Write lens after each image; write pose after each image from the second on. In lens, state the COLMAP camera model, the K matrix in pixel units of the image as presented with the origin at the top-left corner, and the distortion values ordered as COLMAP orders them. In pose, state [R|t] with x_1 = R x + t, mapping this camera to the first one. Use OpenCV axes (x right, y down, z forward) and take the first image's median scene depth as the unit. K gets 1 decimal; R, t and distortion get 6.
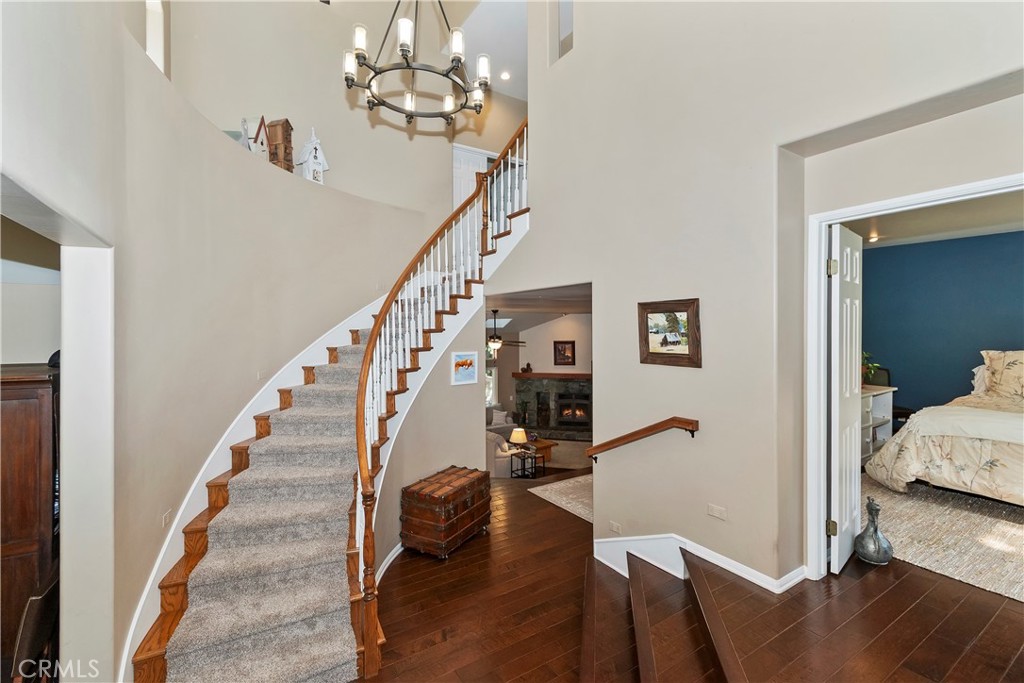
lens RADIAL K [[457.6, 0, 510.5], [0, 457.6, 336.8], [0, 0, 1]] dist [0.001056, 0.000305]
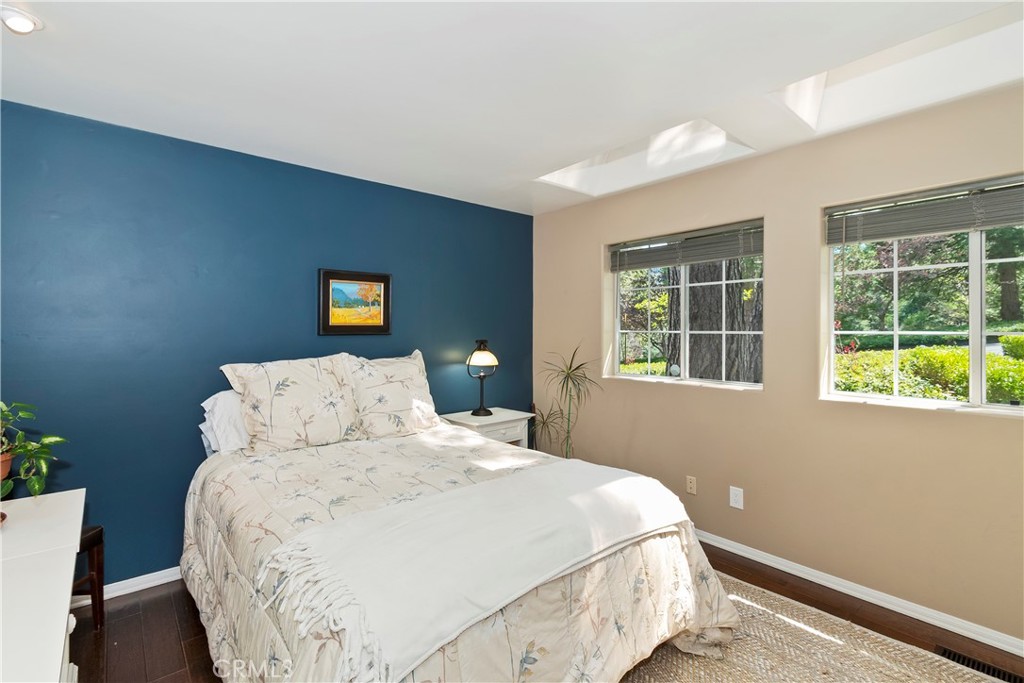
lens RADIAL K [[457.6, 0, 510.6], [0, 457.6, 336.1], [0, 0, 1]] dist [0.001056, 0.000305]
pose [[-0.142834, -0.001430, 0.989746, 0.482742], [0.006646, 0.999975, 0.002404, -0.001637], [-0.989724, 0.006921, -0.142821, 0.777546]]
